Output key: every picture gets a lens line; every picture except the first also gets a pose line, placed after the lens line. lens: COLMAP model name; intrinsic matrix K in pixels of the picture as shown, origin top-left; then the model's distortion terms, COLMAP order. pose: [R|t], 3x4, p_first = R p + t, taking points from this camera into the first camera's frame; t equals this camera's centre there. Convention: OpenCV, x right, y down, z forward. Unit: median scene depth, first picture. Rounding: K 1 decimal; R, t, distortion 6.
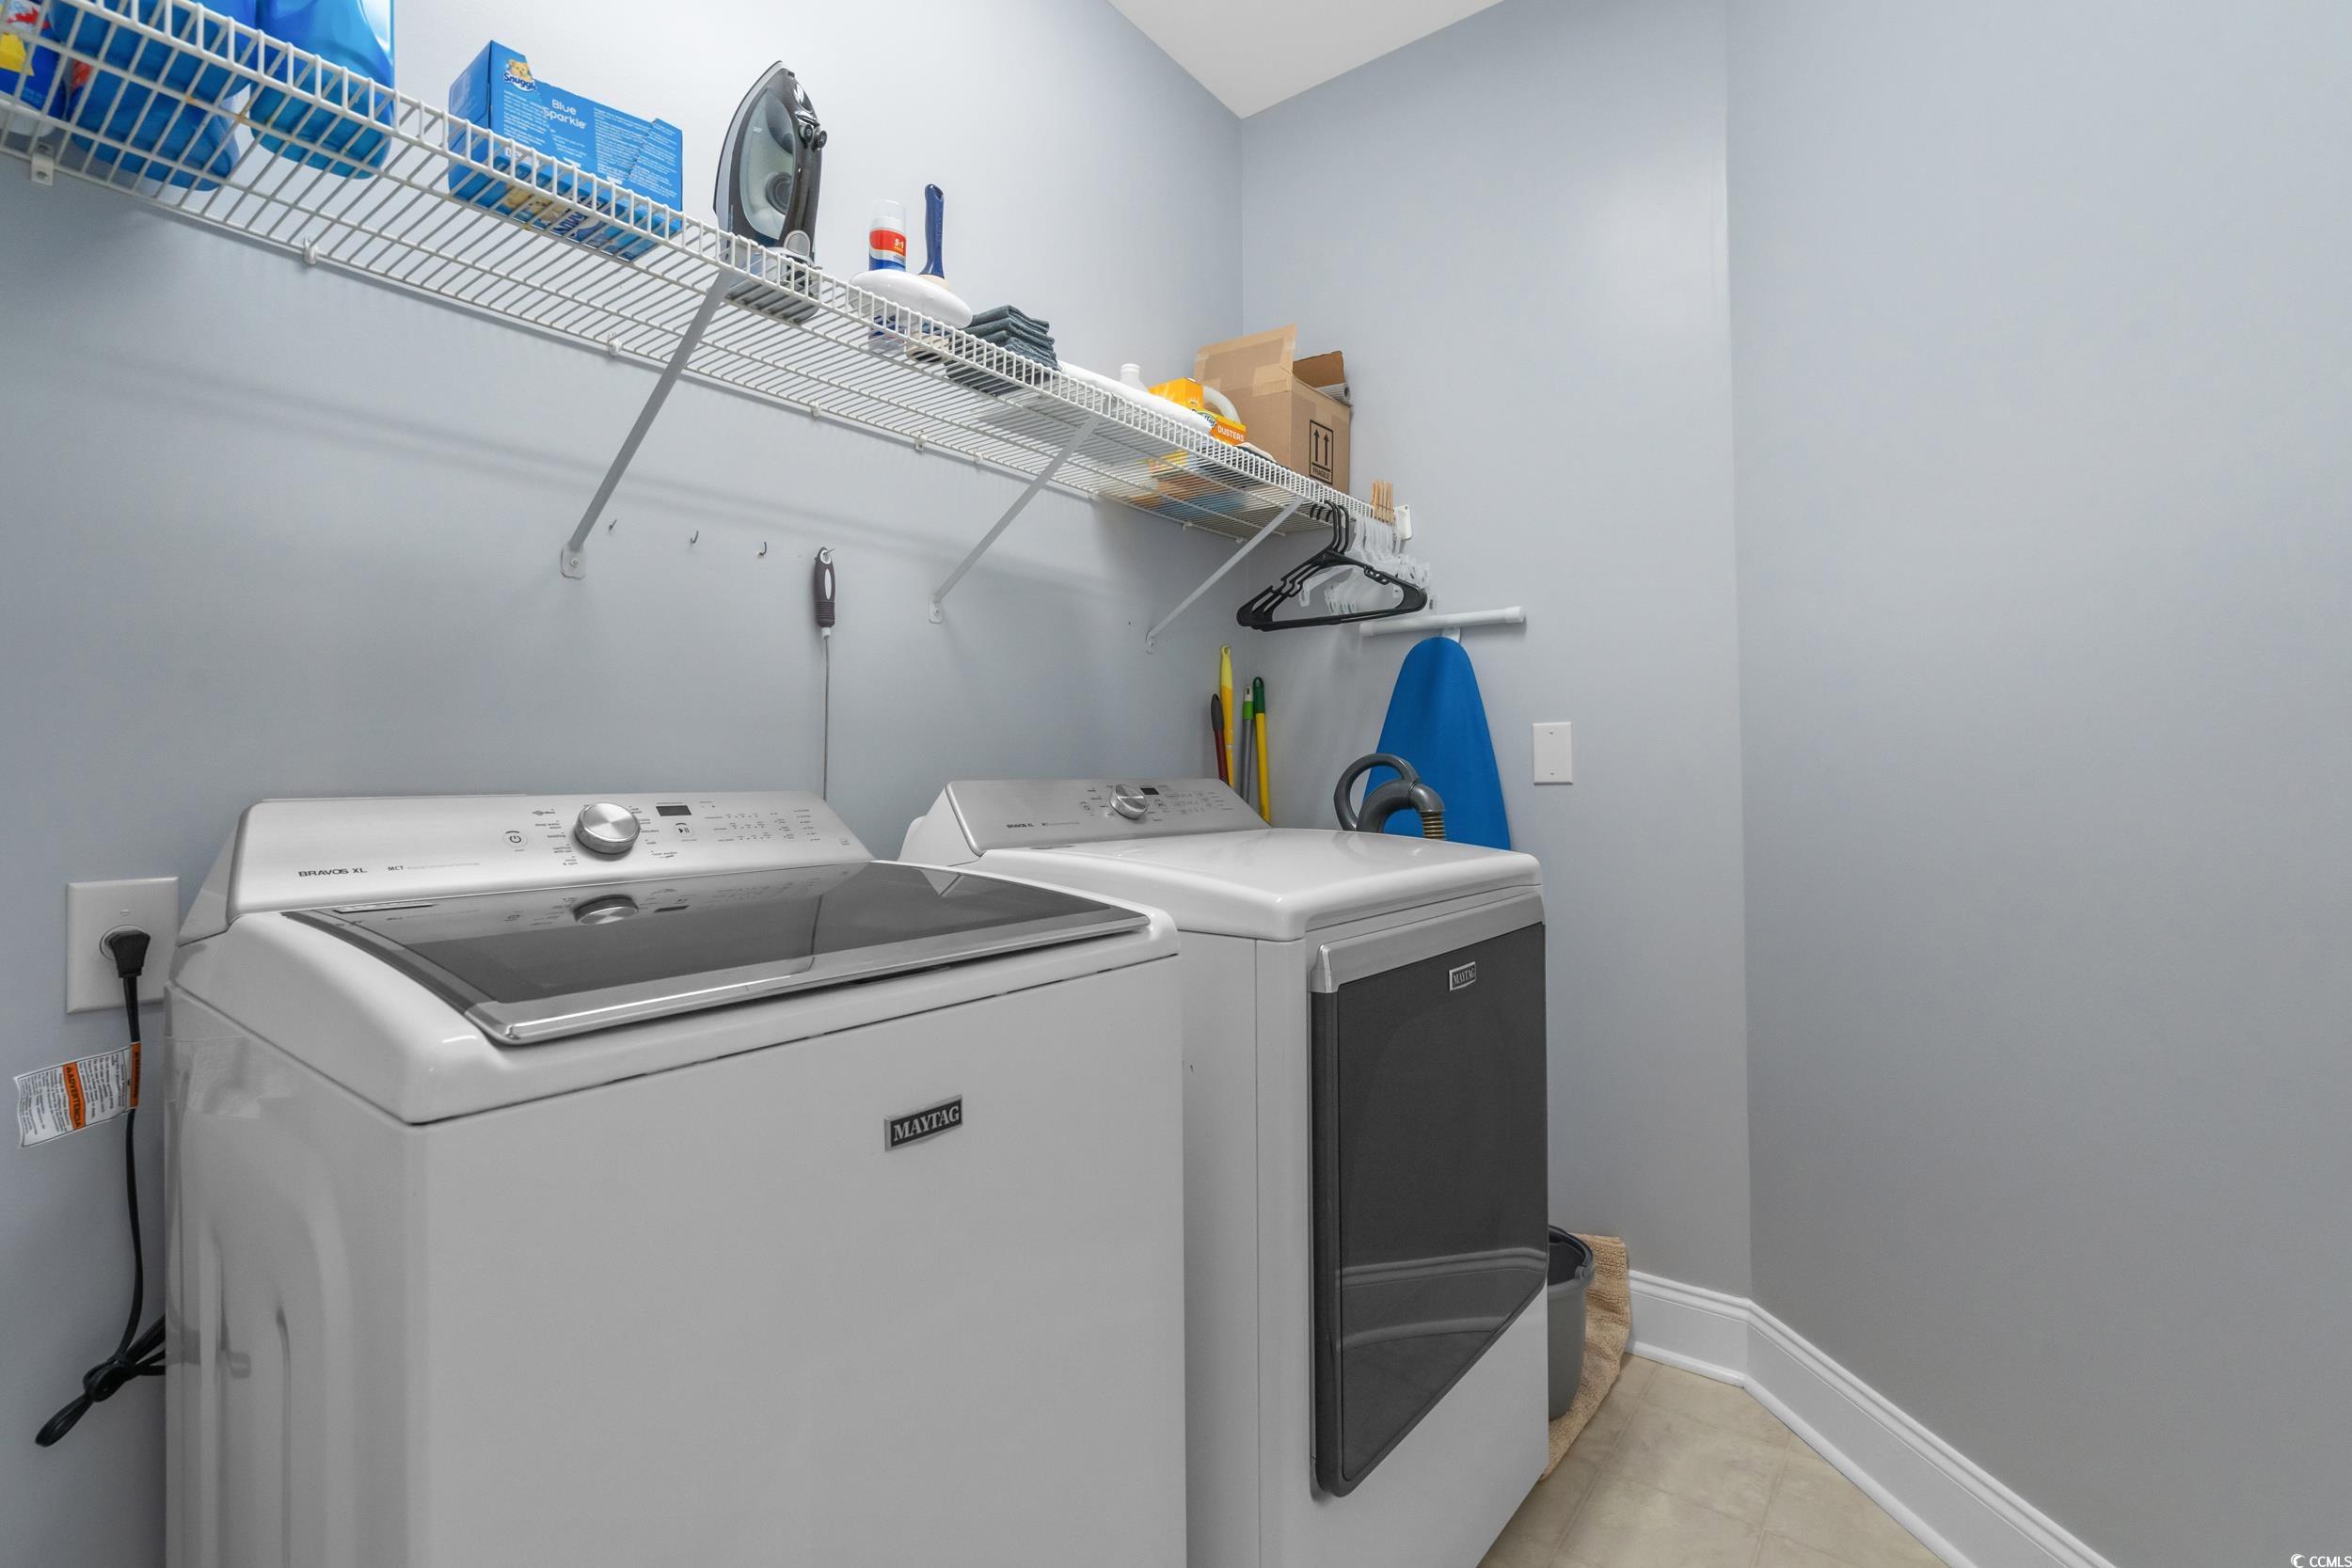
lens RADIAL K [[1065.1, 0, 1178.4], [0, 1065.1, 787.0], [0, 0, 1]] dist [-0.002614, 0.001409]
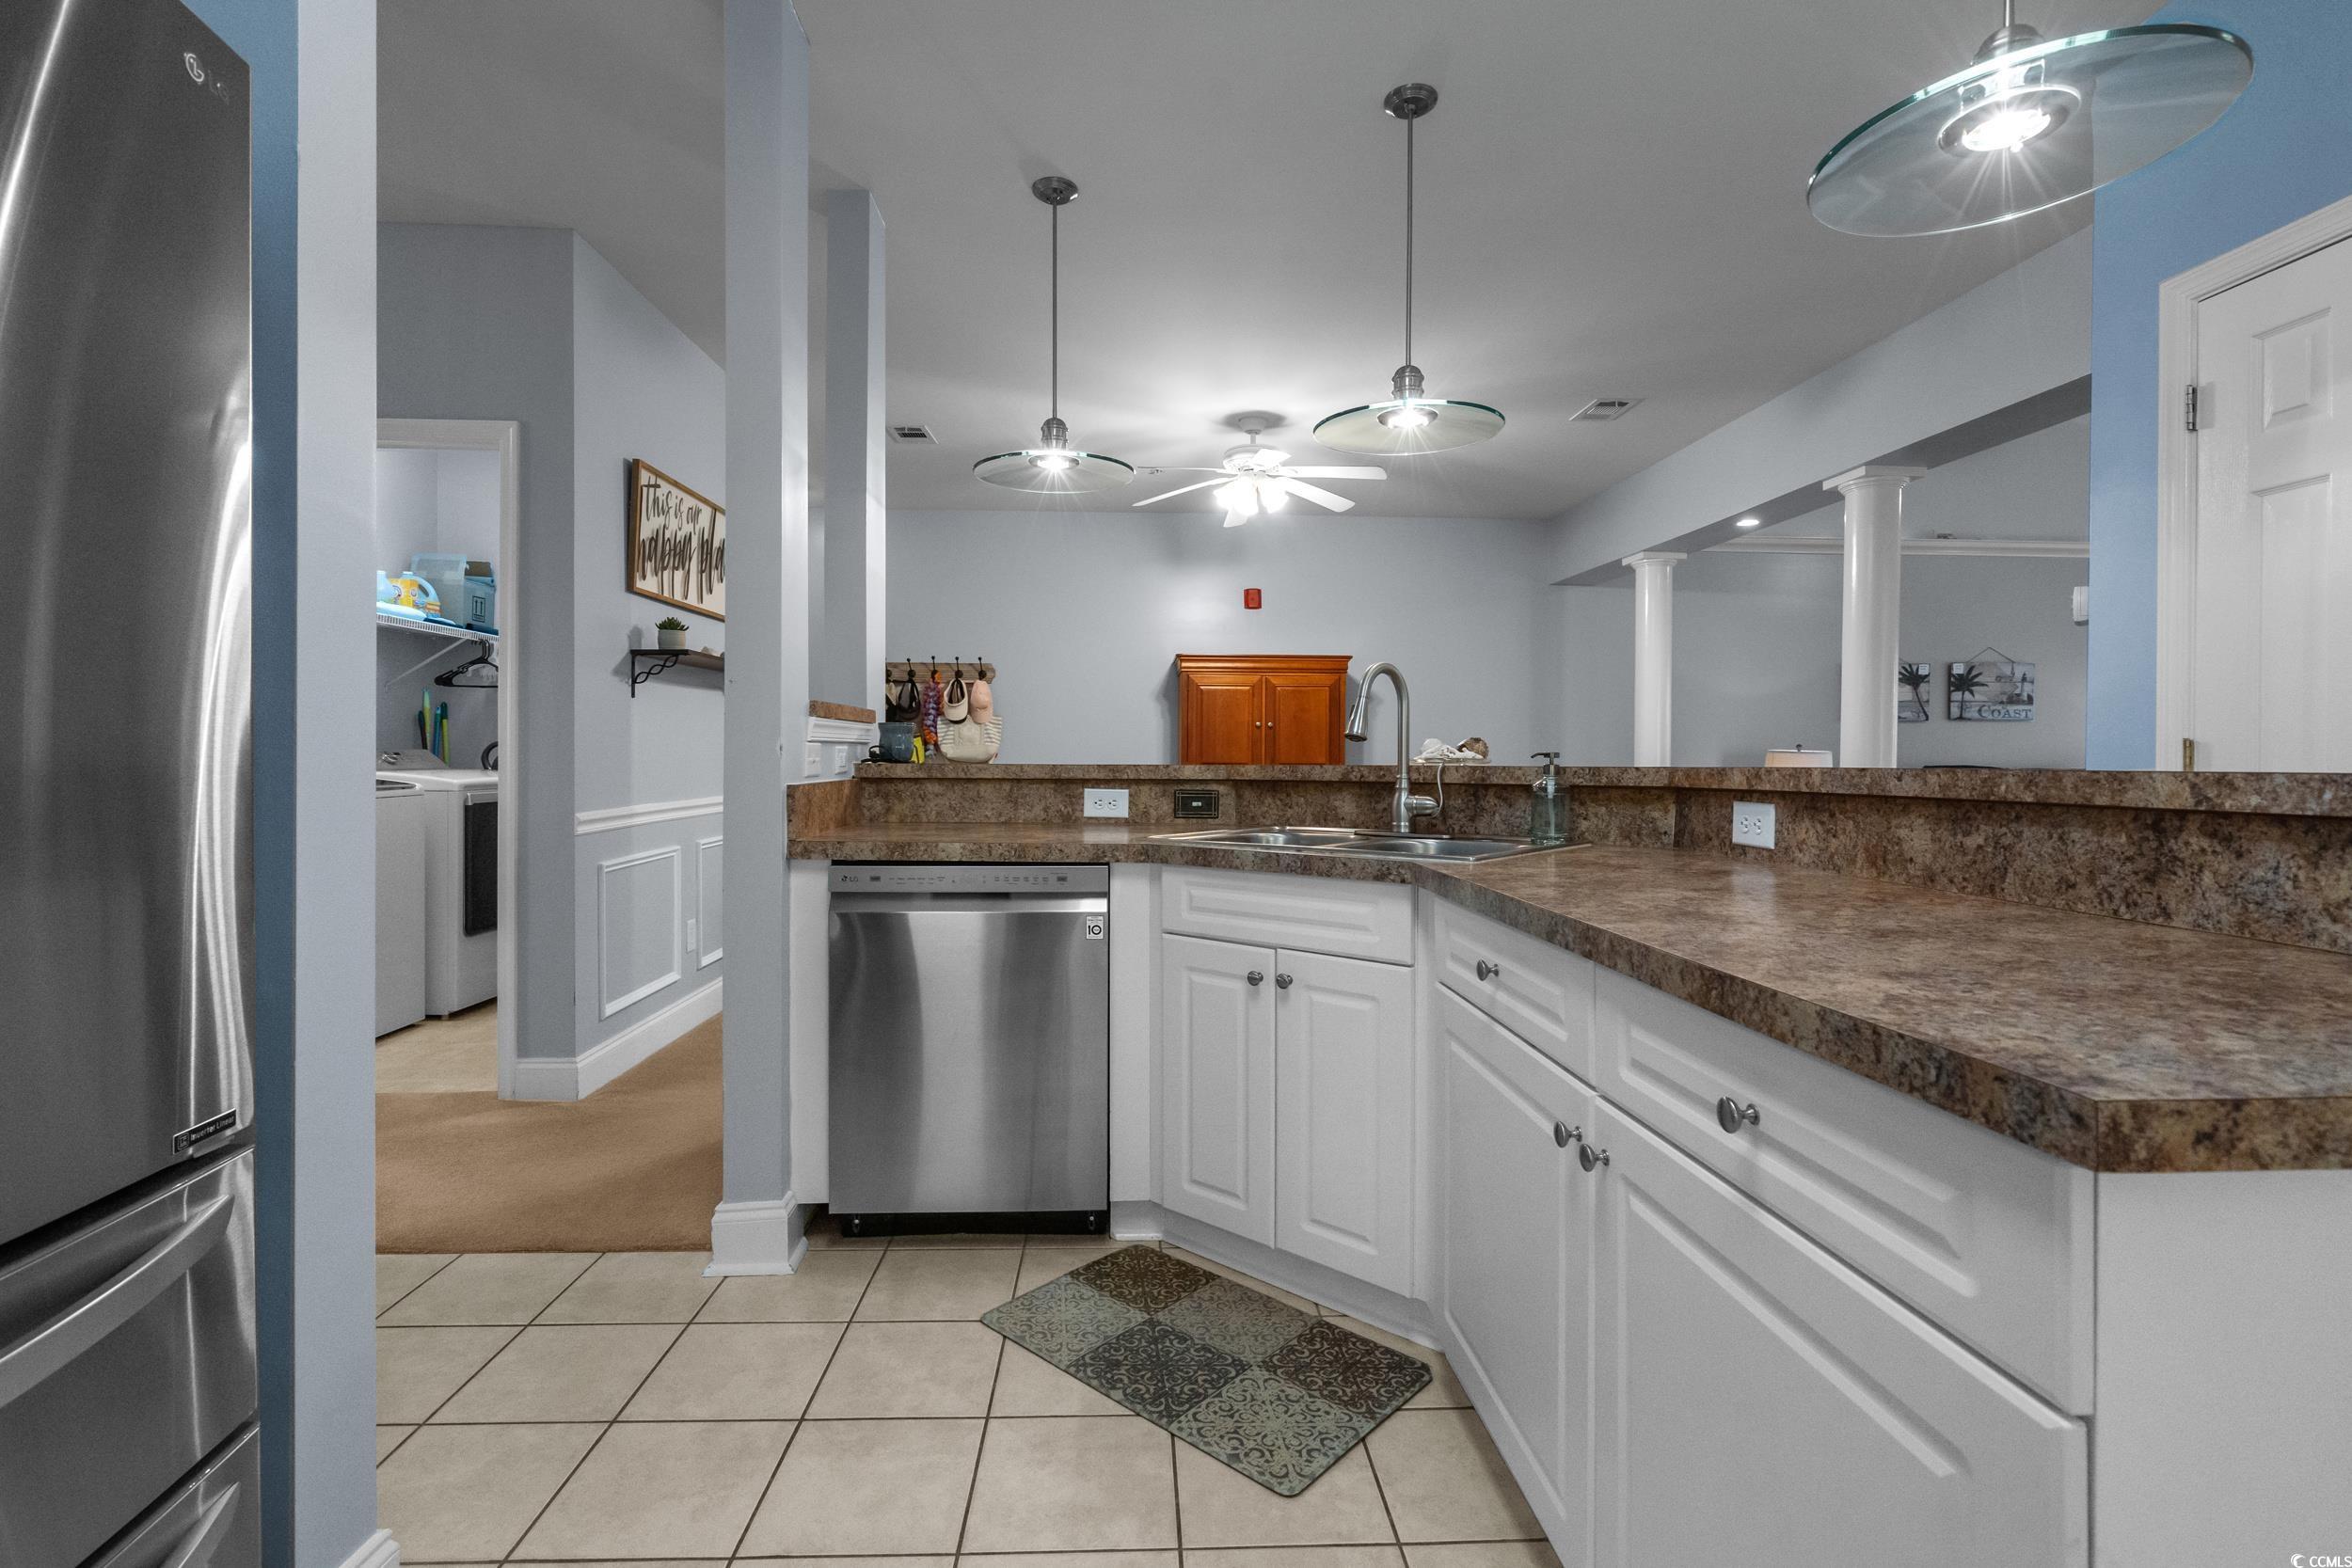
lens RADIAL K [[1065.1, 0, 1164.5], [0, 1065.1, 763.3], [0, 0, 1]] dist [-0.002614, 0.001409]
pose [[0.773542, 0.013484, 0.633602, -0.185173], [-0.016935, 0.999856, -0.000603, -0.001827], [-0.633519, -0.010263, 0.773659, -1.849815]]
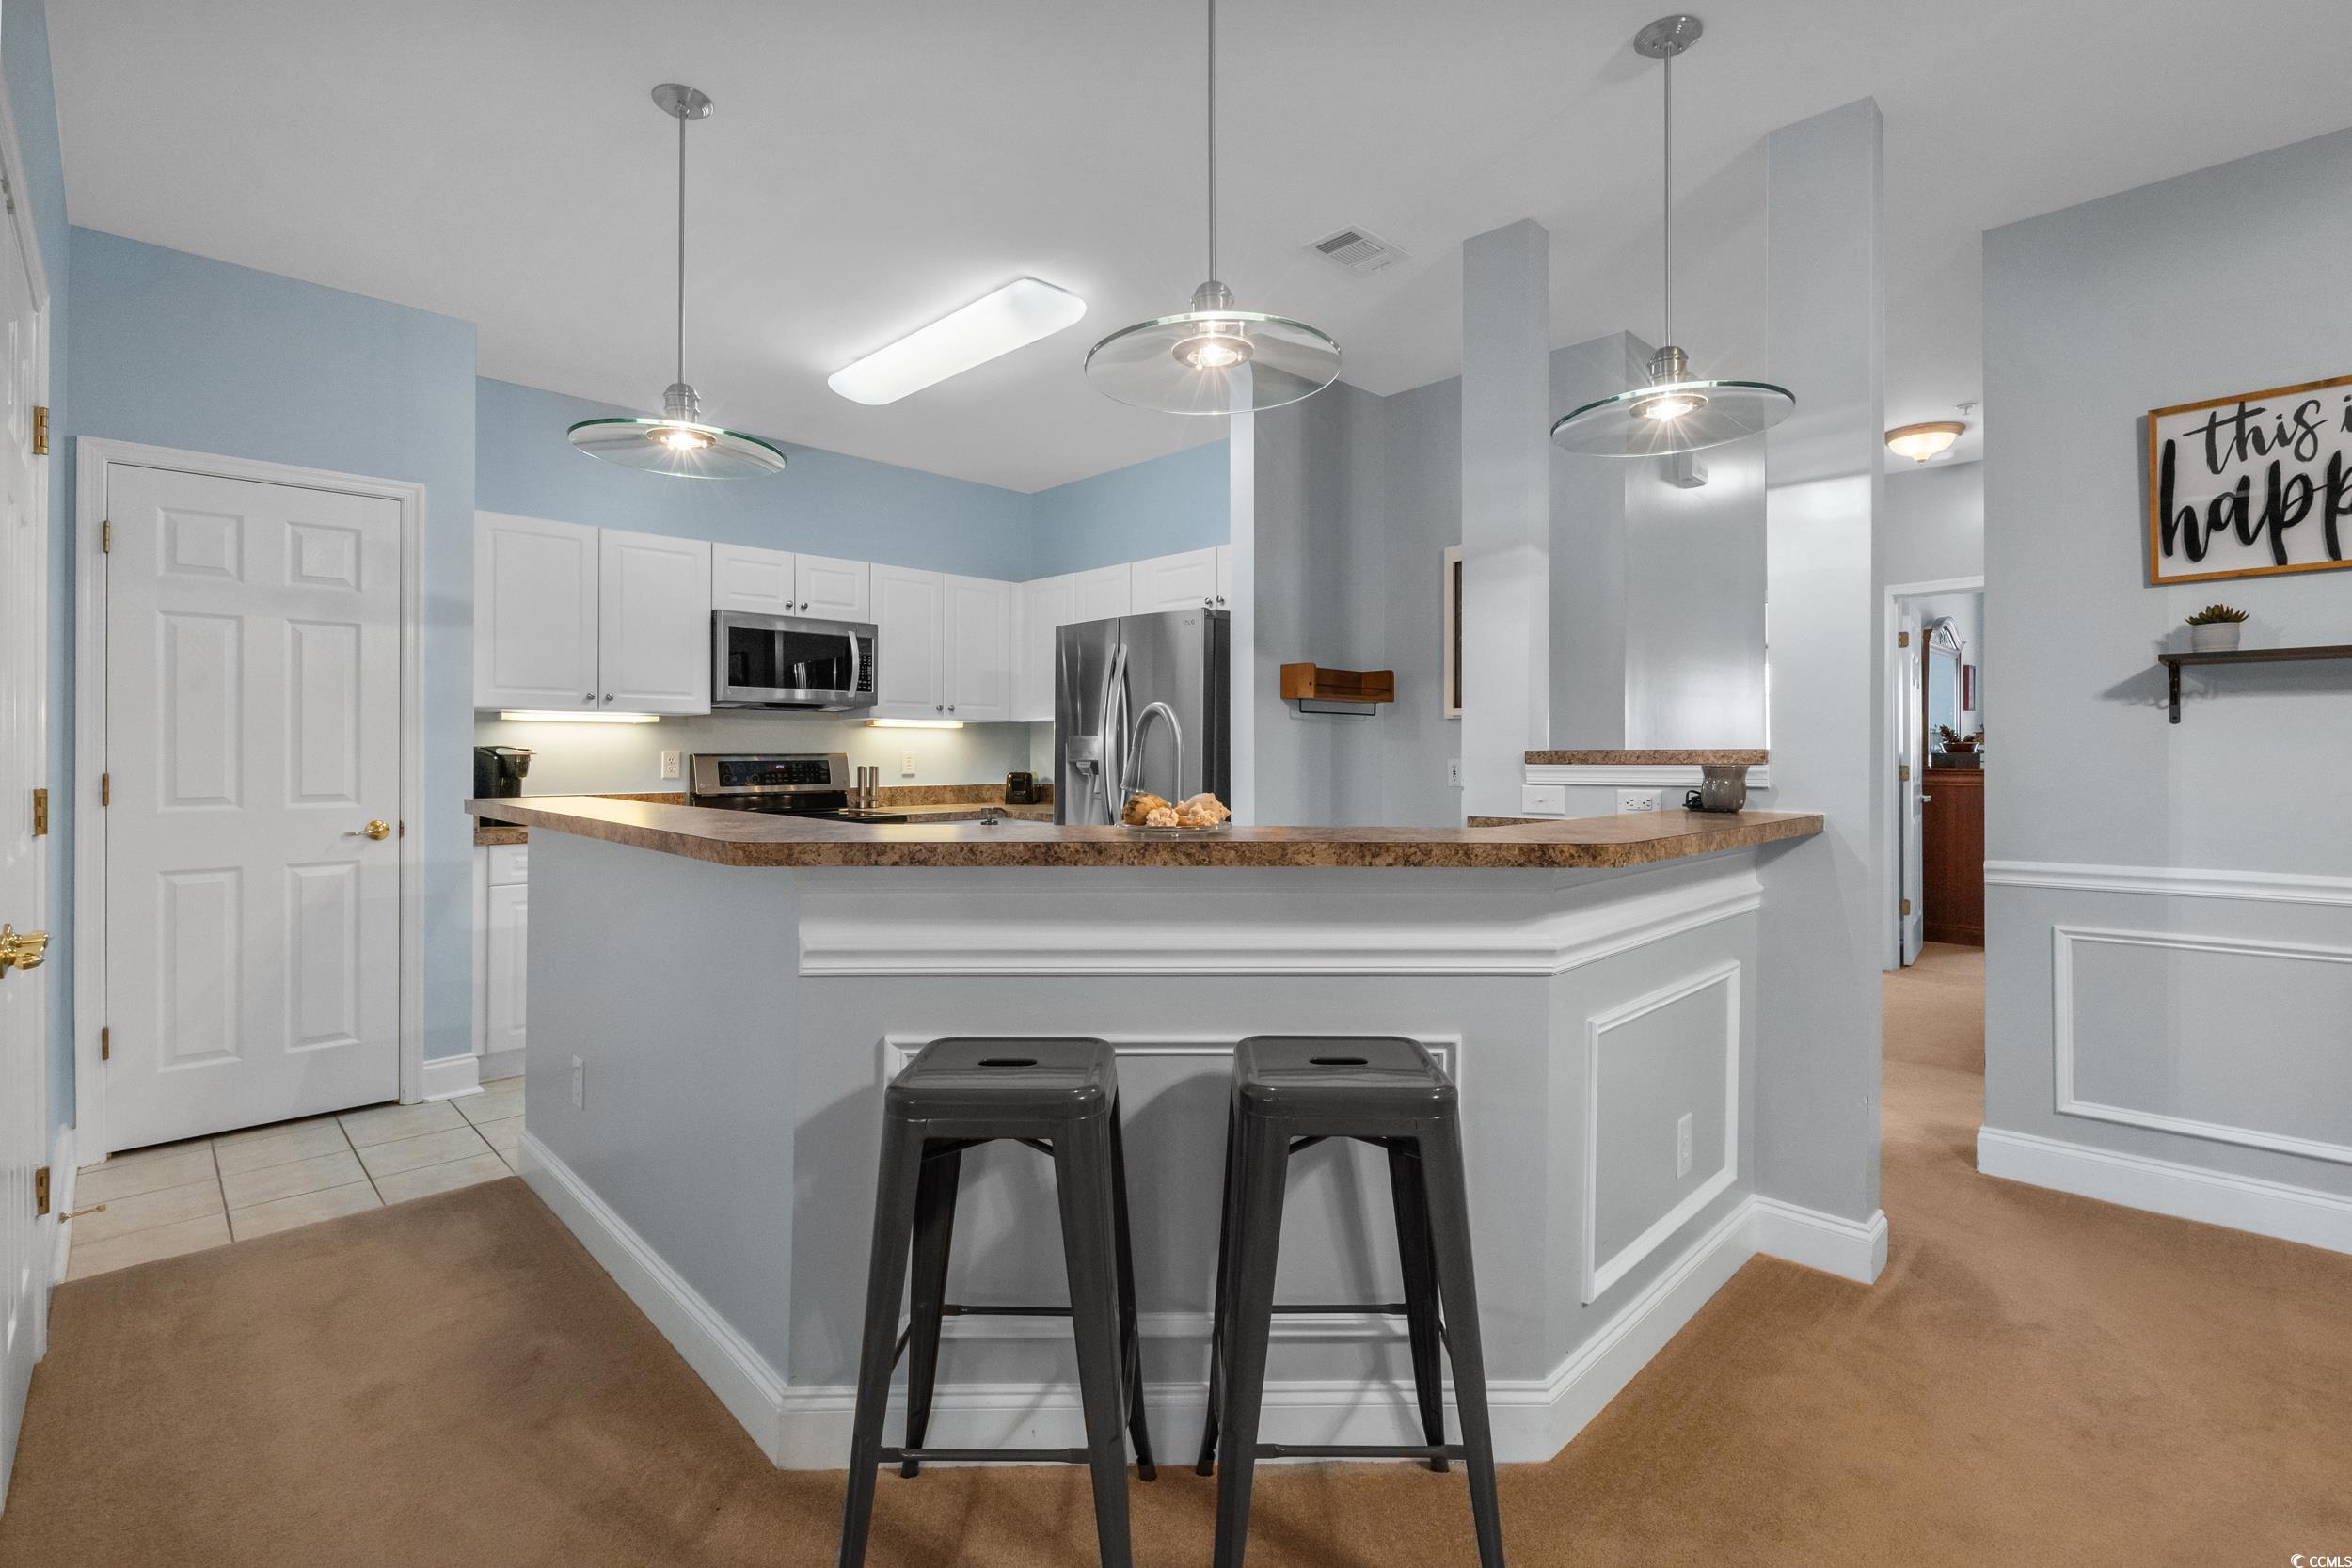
lens RADIAL K [[1065.1, 0, 1172.5], [0, 1065.1, 752.4], [0, 0, 1]] dist [-0.002614, 0.001409]
pose [[-0.144453, 0.011270, -0.989447, 1.669578], [0.004124, 0.999933, 0.010788, -0.077807], [0.989503, -0.002522, -0.144490, -0.993286]]
